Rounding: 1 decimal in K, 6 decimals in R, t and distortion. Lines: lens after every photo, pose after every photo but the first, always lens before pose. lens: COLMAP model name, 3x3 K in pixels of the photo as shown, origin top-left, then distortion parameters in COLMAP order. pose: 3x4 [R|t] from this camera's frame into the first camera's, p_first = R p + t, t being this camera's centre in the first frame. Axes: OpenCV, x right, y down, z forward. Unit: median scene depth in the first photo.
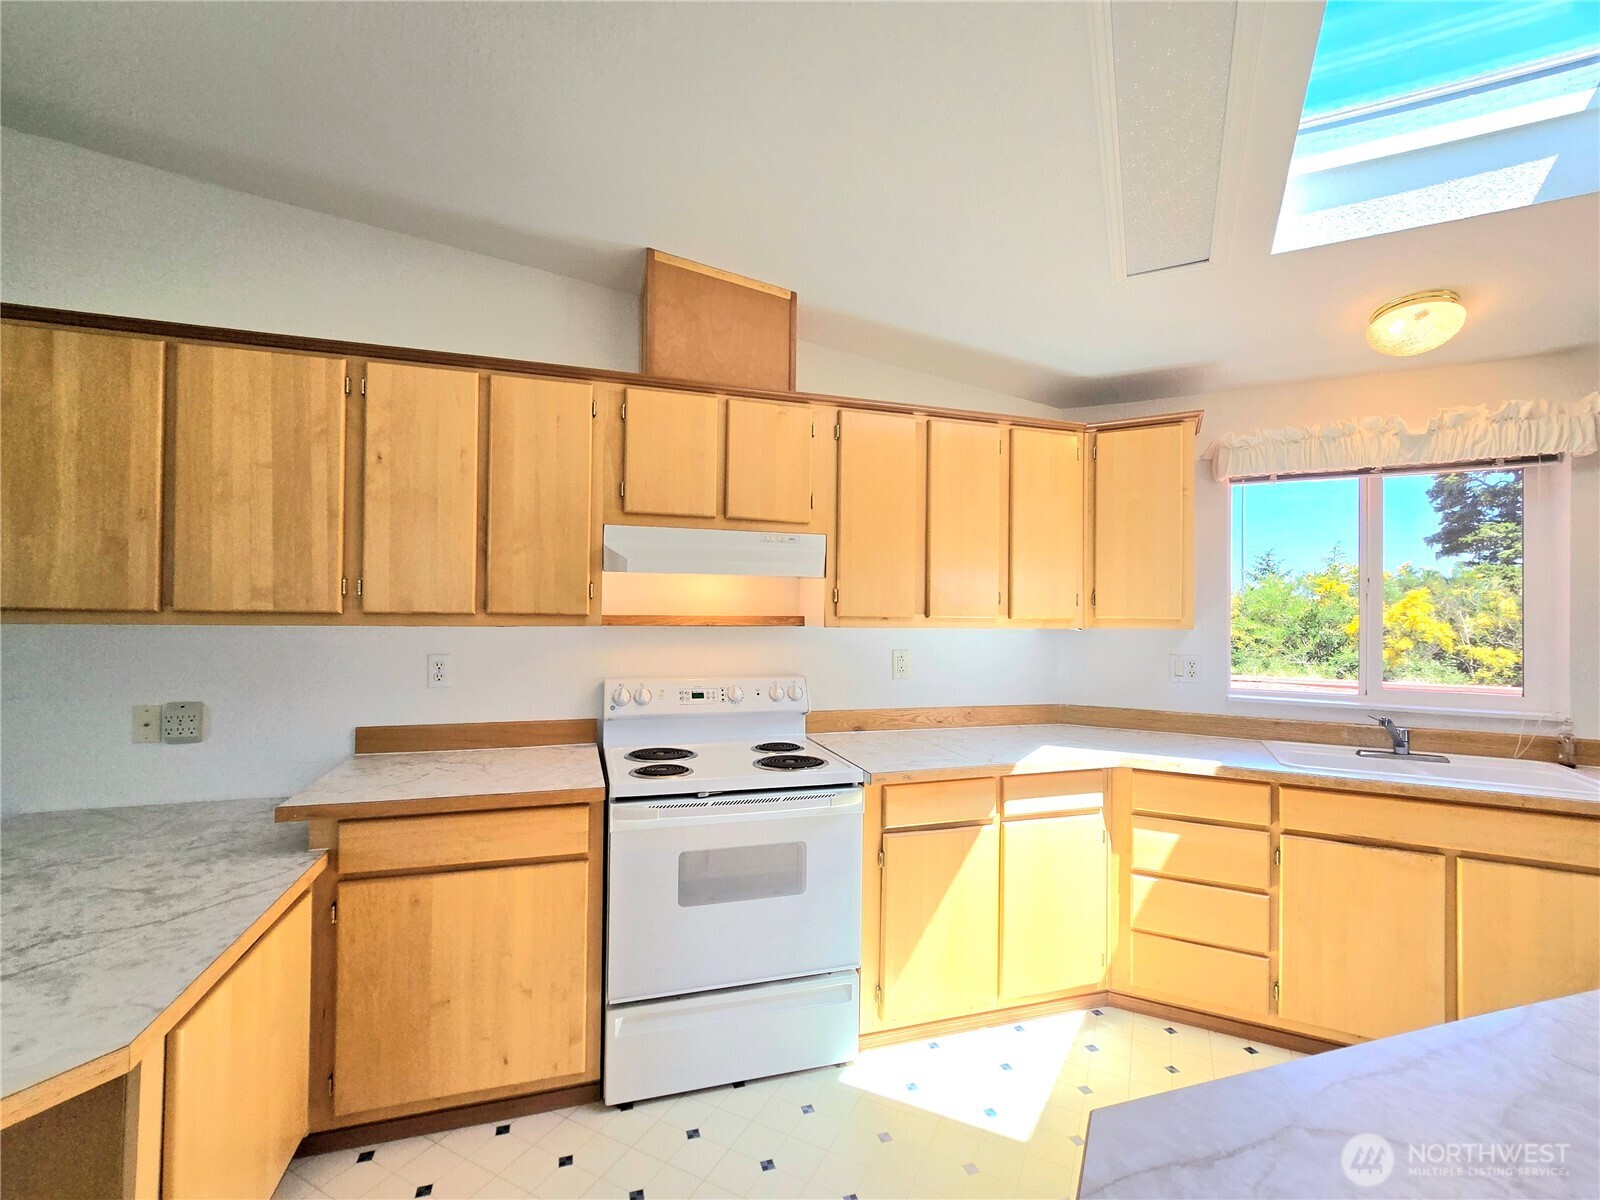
lens RADIAL K [[741.8, 0, 800.0], [0, 741.8, 600.0], [0, 0, 1]] dist [0.000910, 0.000112]
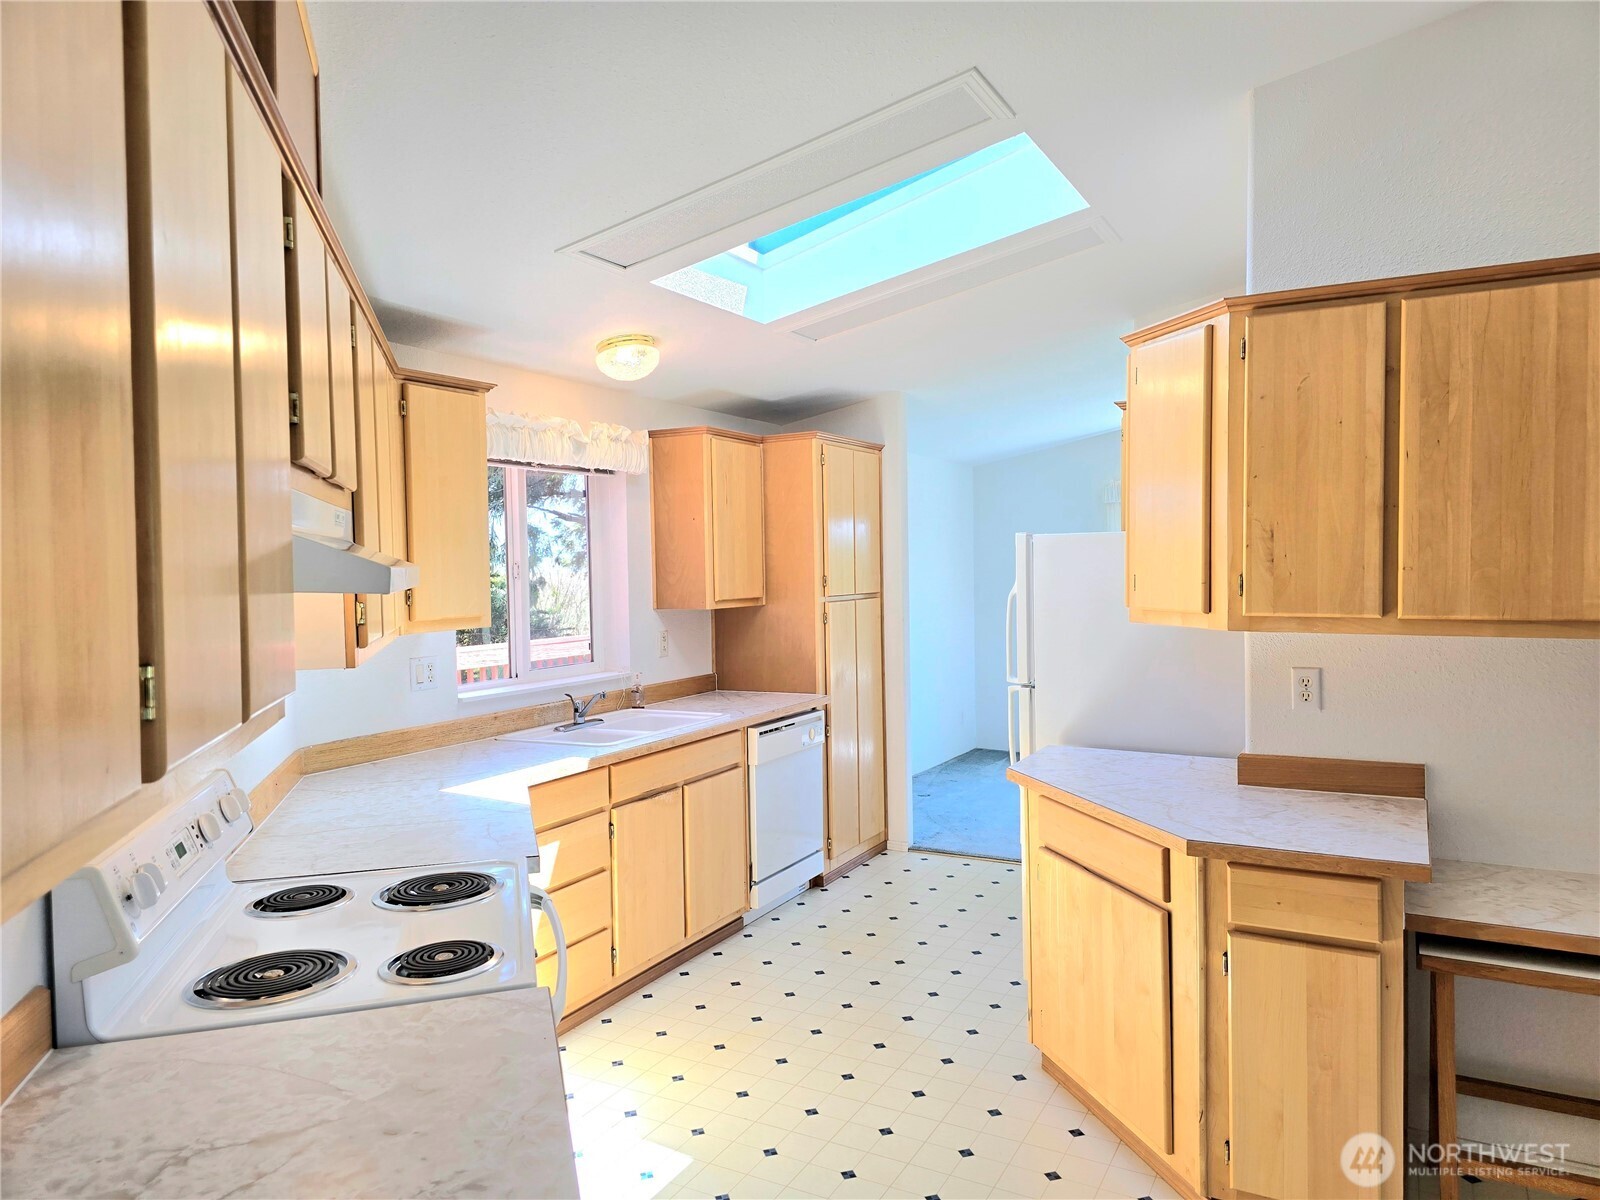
lens RADIAL K [[1047.4, 0, 806.6], [0, 1047.4, 590.3], [0, 0, 1]] dist [0.065184, -0.053513]
pose [[0.018967, -0.040641, 0.998994, -0.839037], [0.006046, 0.999160, 0.040533, -0.061287], [-0.999802, 0.005271, 0.019197, 0.671127]]
